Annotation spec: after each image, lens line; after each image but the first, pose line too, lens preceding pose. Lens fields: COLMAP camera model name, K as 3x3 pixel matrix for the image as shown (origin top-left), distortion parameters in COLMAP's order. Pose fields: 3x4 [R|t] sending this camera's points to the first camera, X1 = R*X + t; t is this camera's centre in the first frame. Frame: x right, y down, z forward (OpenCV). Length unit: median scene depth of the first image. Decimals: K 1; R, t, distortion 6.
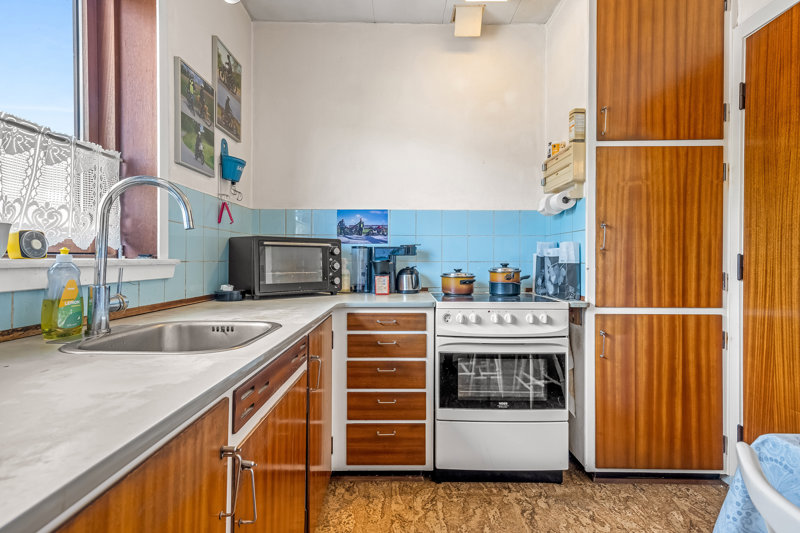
lens RADIAL K [[424.8, 0, 395.2], [0, 424.8, 262.9], [0, 0, 1]] dist [0.000730, -0.000103]
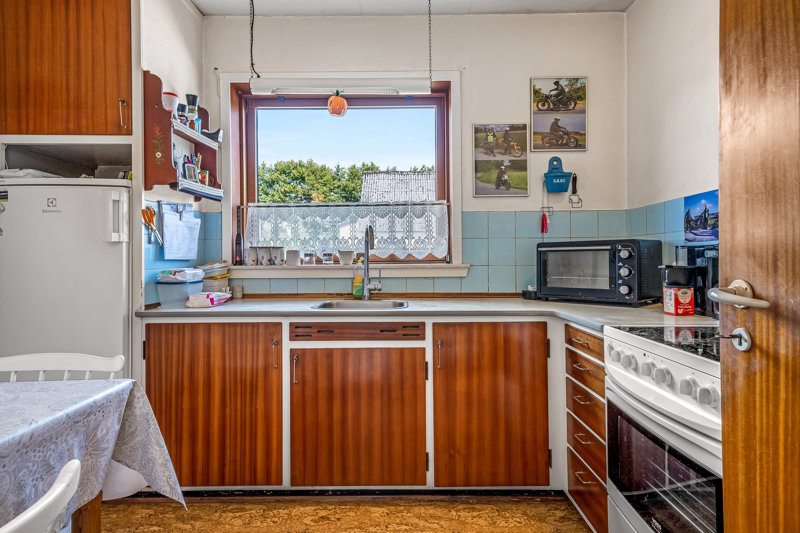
lens RADIAL K [[424.8, 0, 395.1], [0, 424.8, 266.3], [0, 0, 1]] dist [0.000730, -0.000103]
pose [[0.013991, 0.011628, -0.999835, 0.778832], [0.002625, 0.999929, 0.011666, -0.016210], [0.999899, -0.002788, 0.013959, 0.599657]]
